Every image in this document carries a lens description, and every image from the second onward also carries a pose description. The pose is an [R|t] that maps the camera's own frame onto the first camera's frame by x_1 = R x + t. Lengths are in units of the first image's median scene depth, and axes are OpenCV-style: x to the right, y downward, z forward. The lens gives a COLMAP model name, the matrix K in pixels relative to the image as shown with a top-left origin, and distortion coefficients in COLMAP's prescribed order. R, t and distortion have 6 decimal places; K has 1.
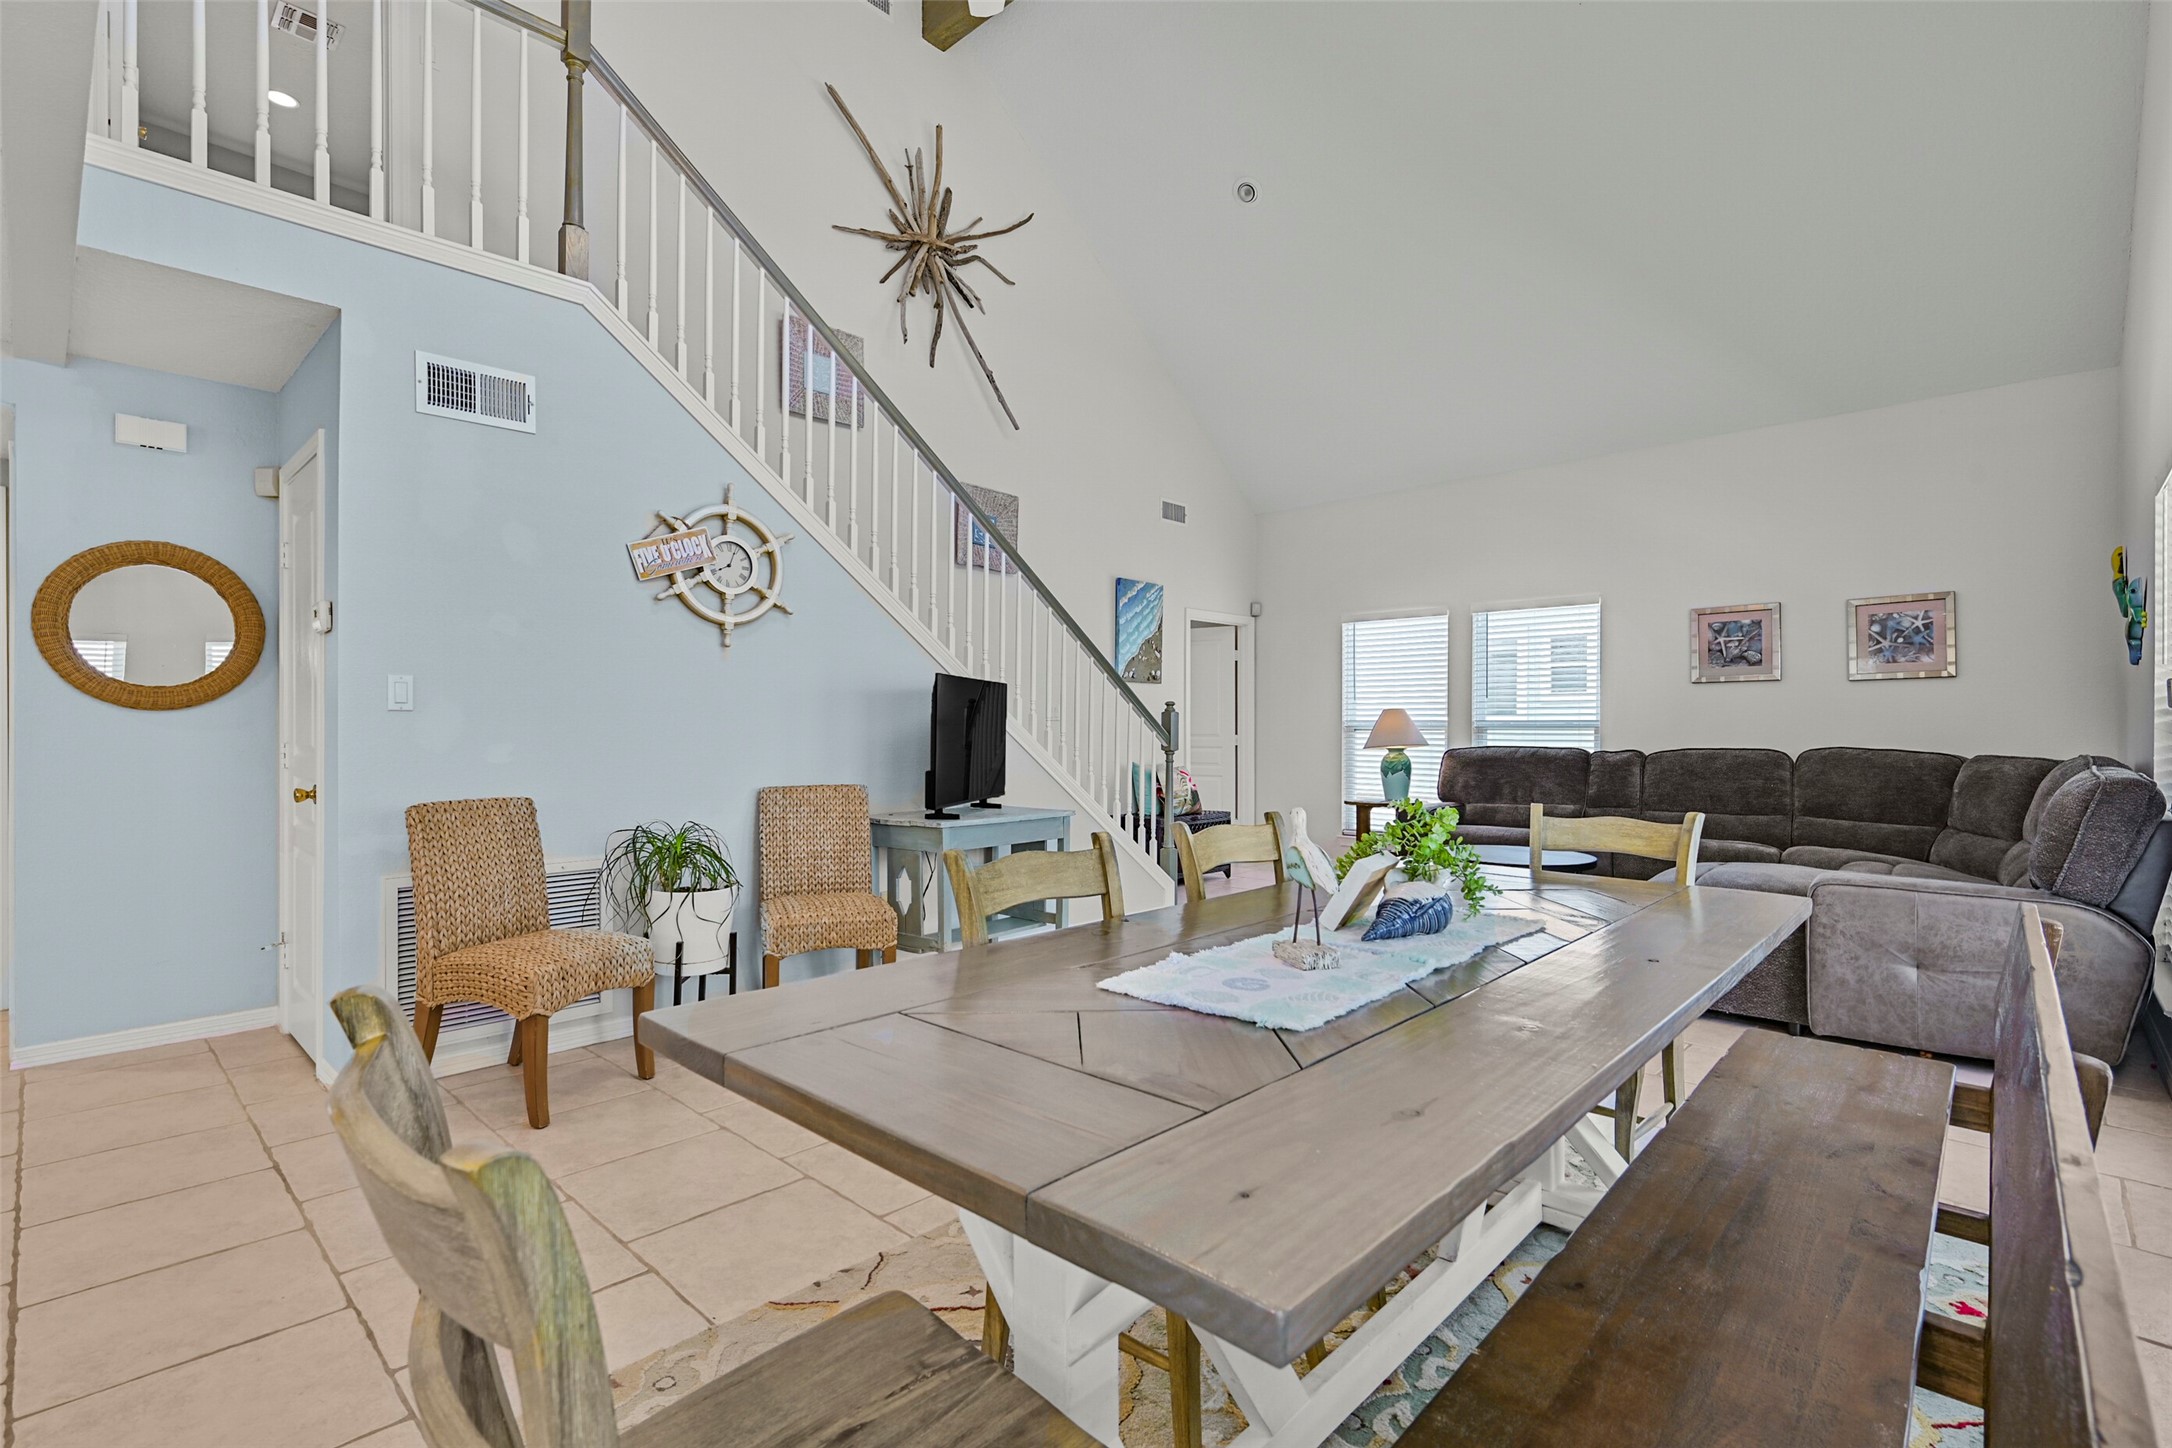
lens RADIAL K [[1011.8, 0, 1093.1], [0, 1011.8, 727.0], [0, 0, 1]] dist [0.002054, -0.000497]
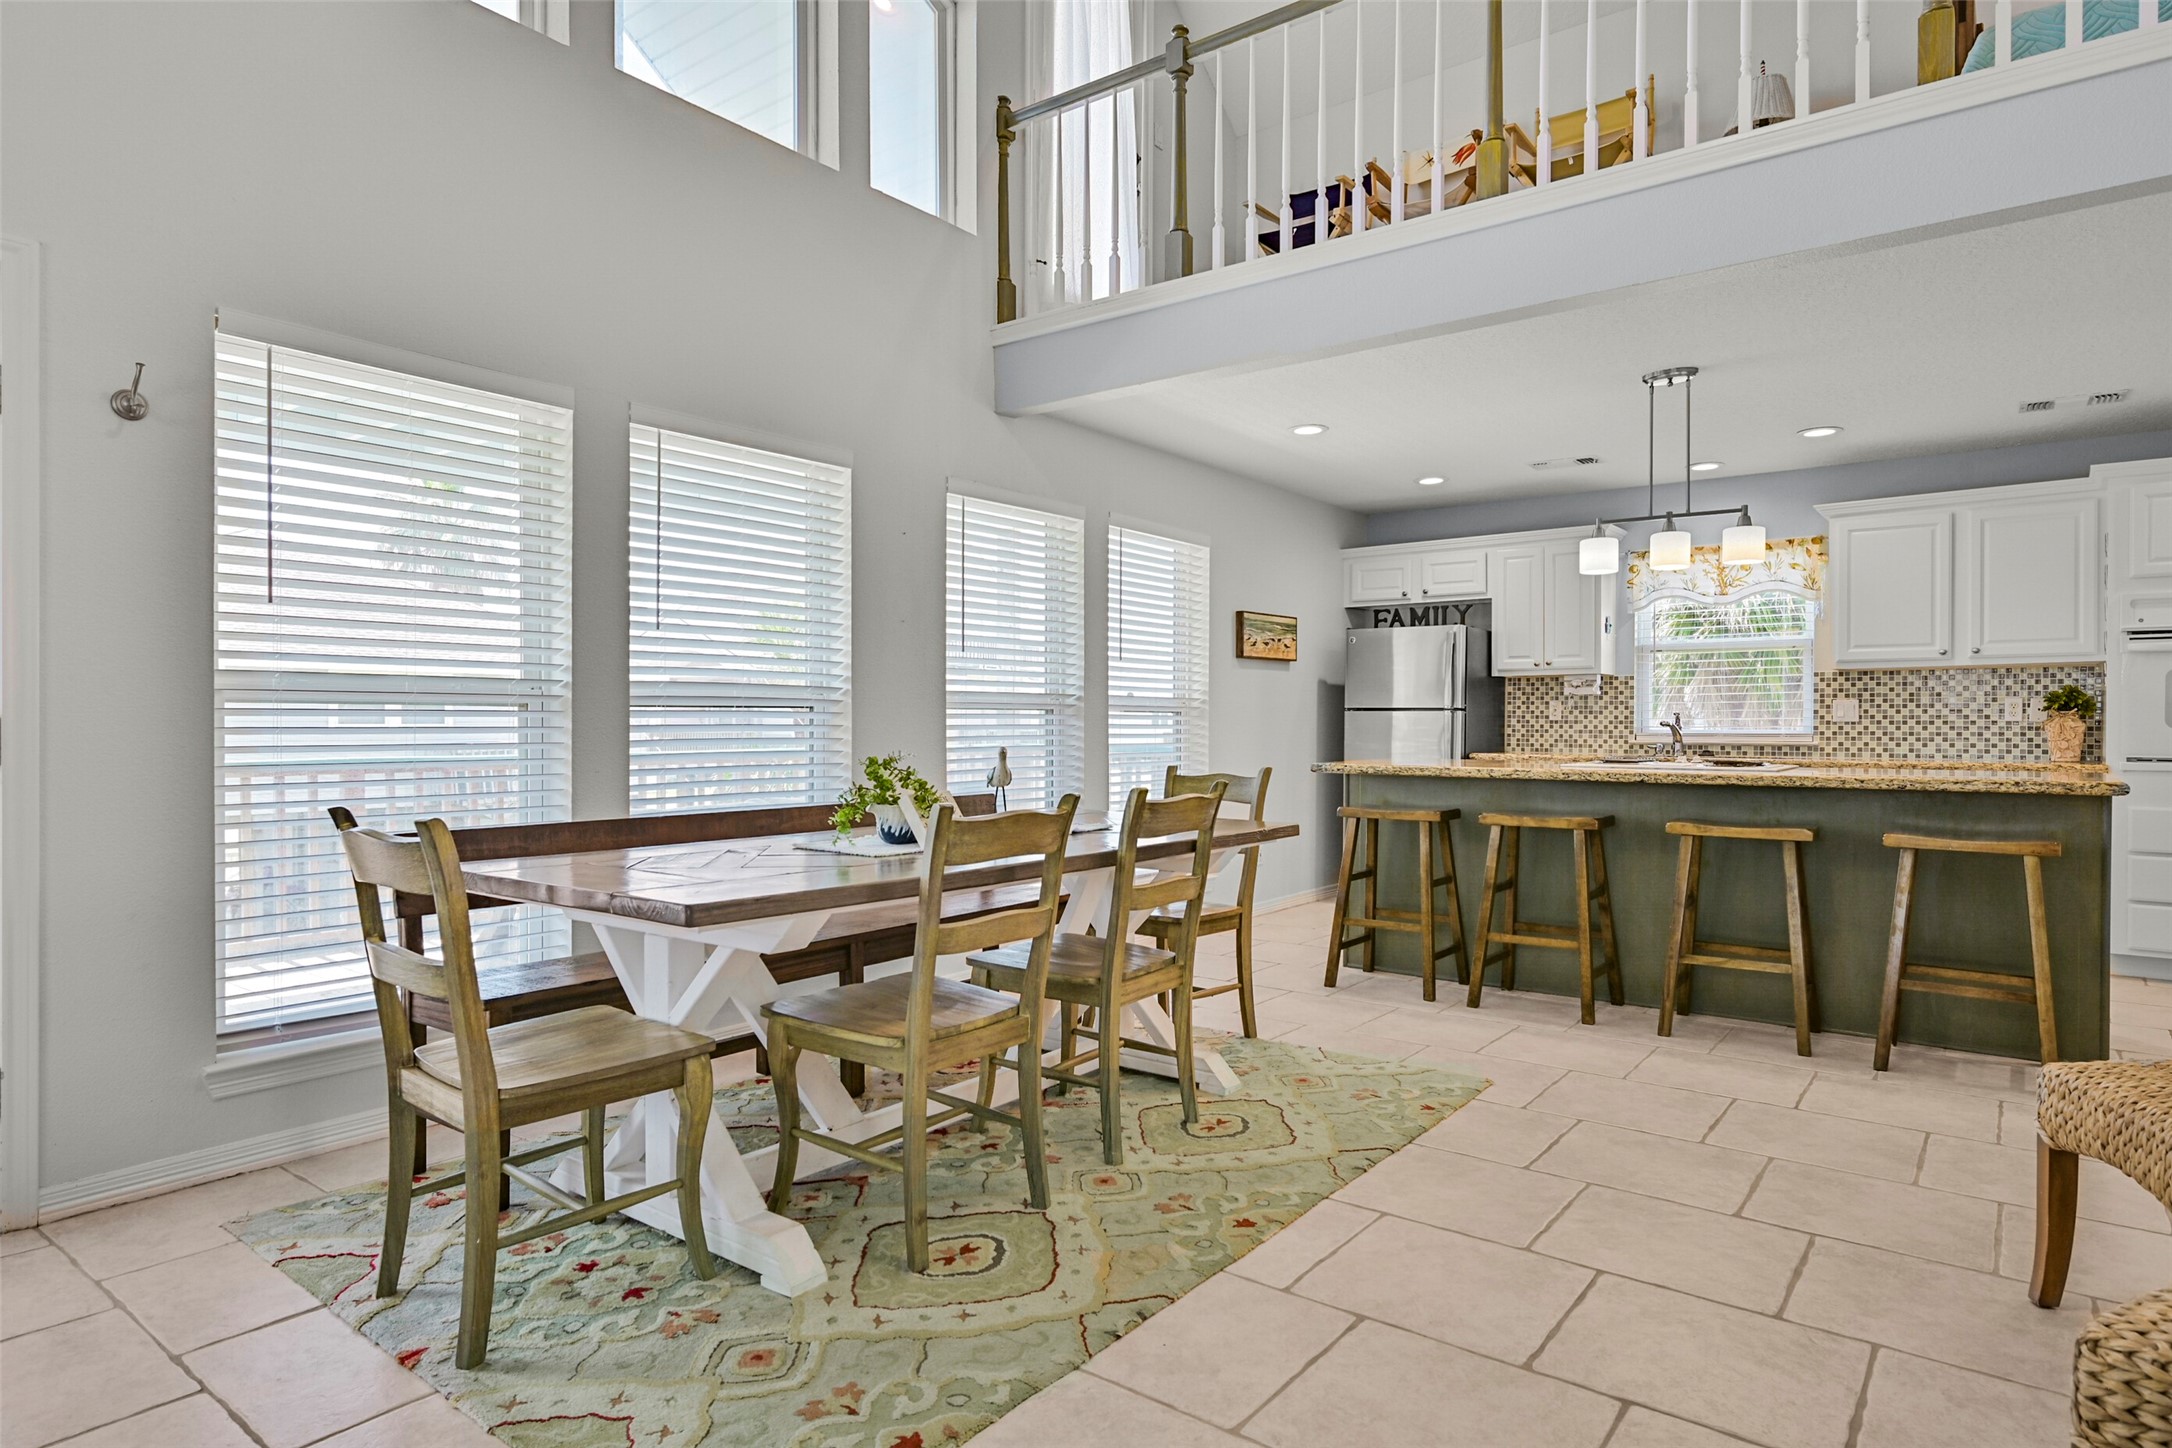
lens RADIAL K [[1214.5, 0, 1096.0], [0, 1214.5, 729.8], [0, 0, 1]] dist [0.001888, 0.001556]
pose [[-0.995482, -0.003285, -0.094899, 0.063664], [-0.003630, 0.999987, 0.003466, 0.010898], [0.094886, 0.003794, -0.995481, 0.795923]]
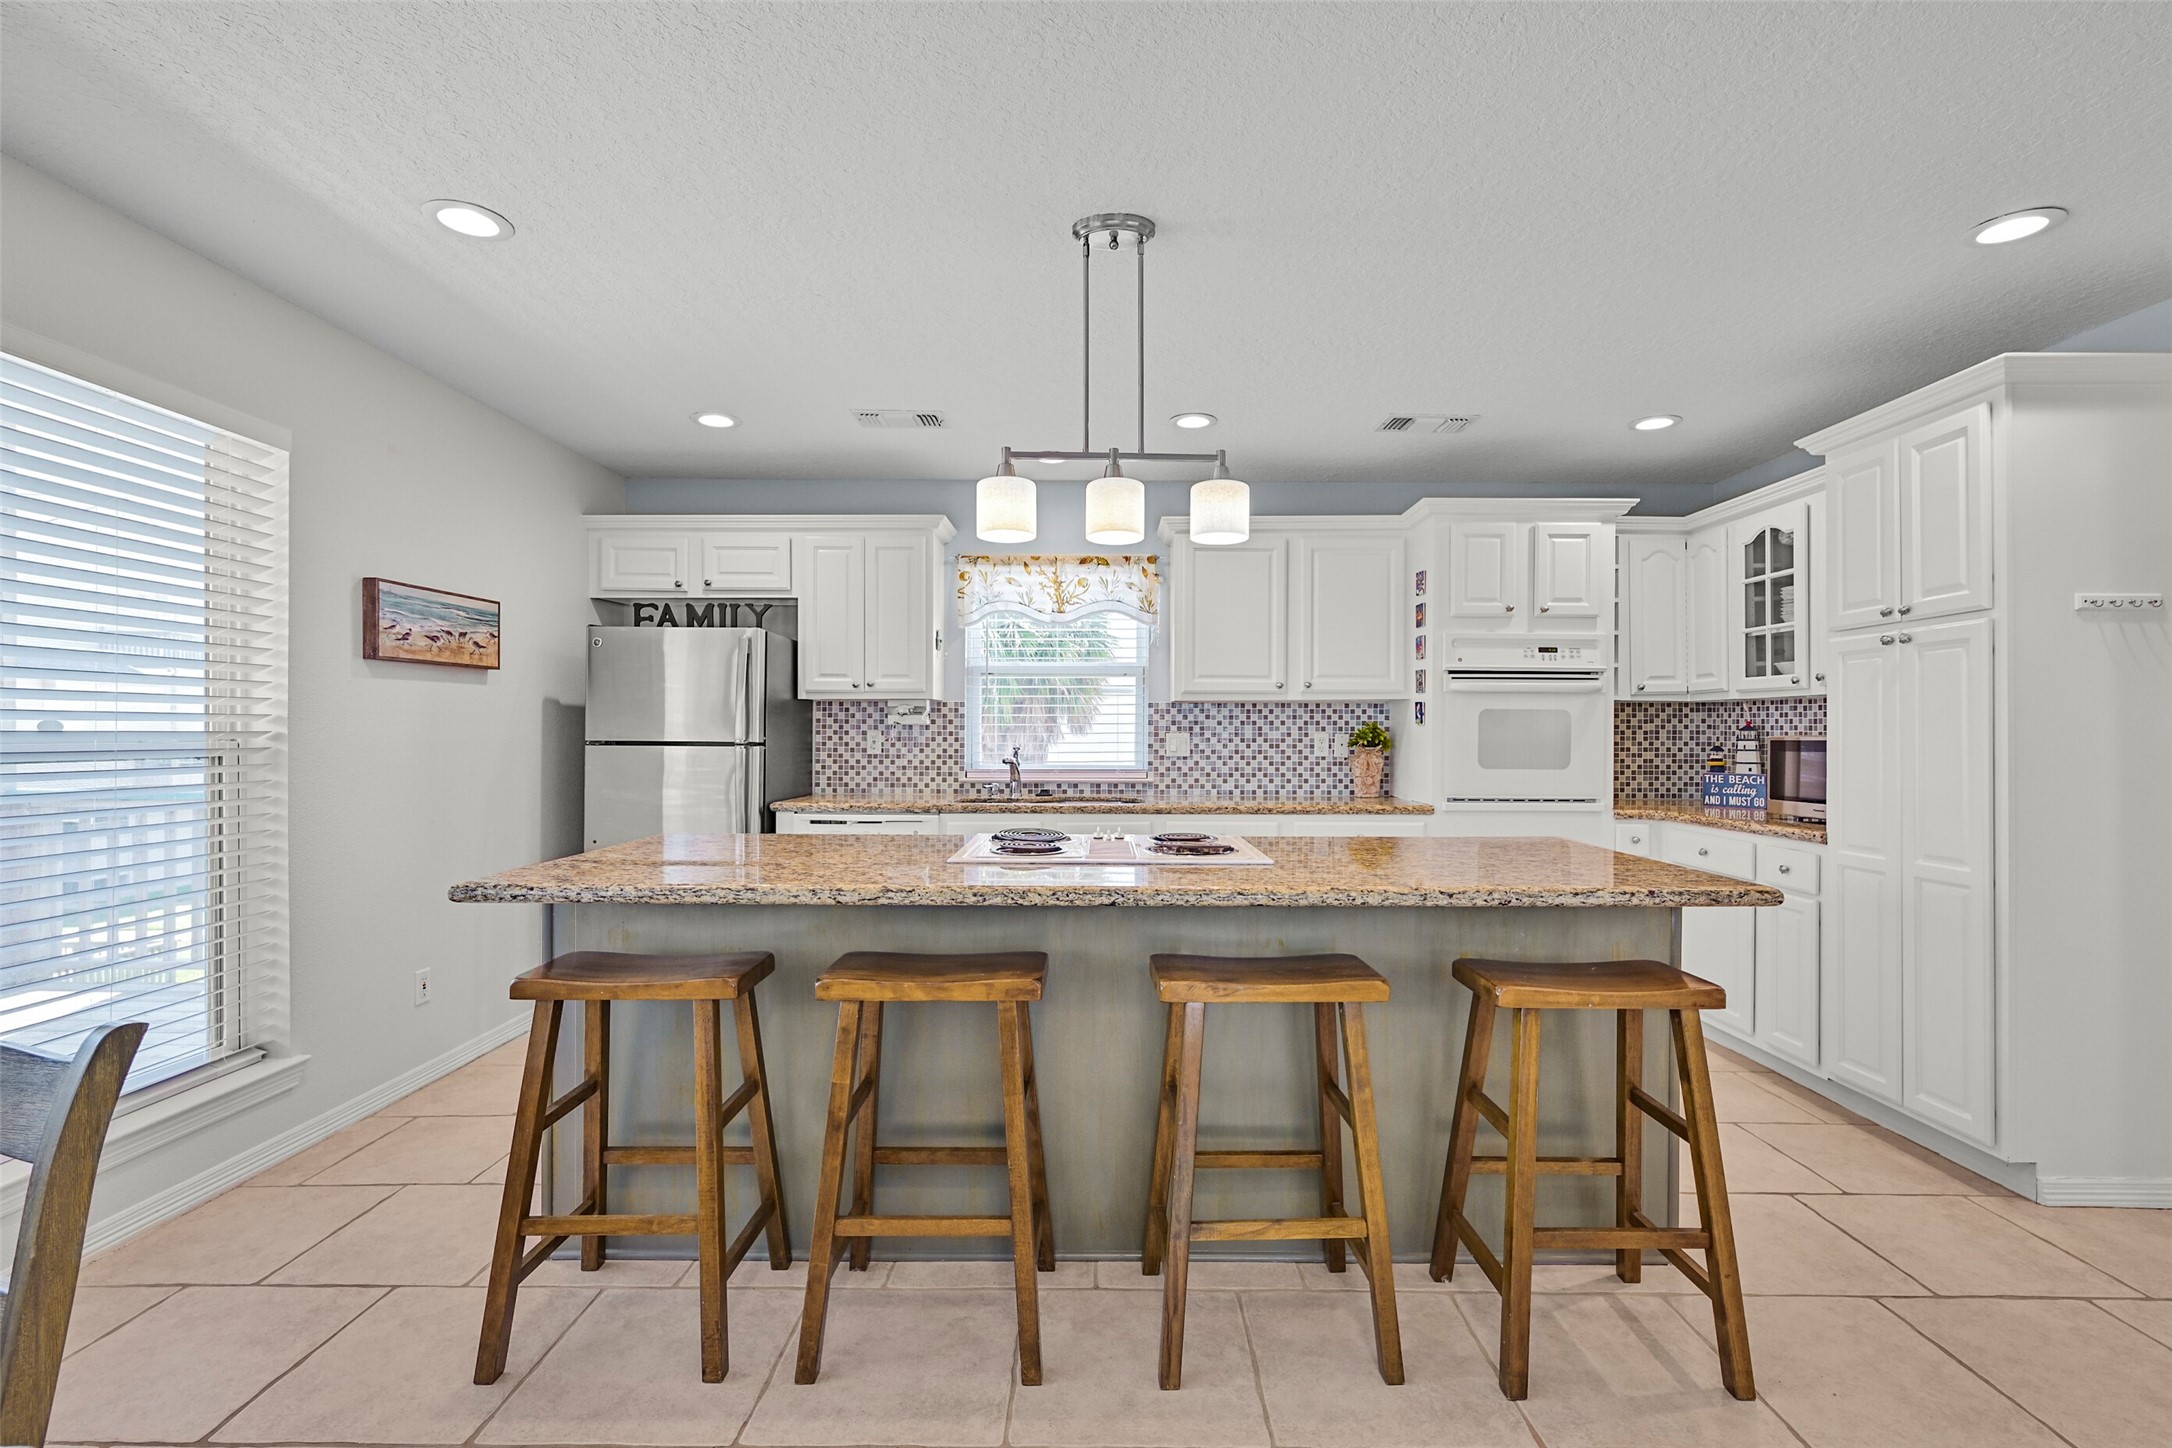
lens RADIAL K [[949.3, 0, 1102.4], [0, 949.3, 730.1], [0, 0, 1]] dist [-0.001057, 0.001104]
pose [[-0.731243, -0.004089, -0.682105, -0.105483], [-0.002774, 0.999992, -0.003021, -0.012635], [0.682112, -0.000316, -0.731248, 0.351606]]
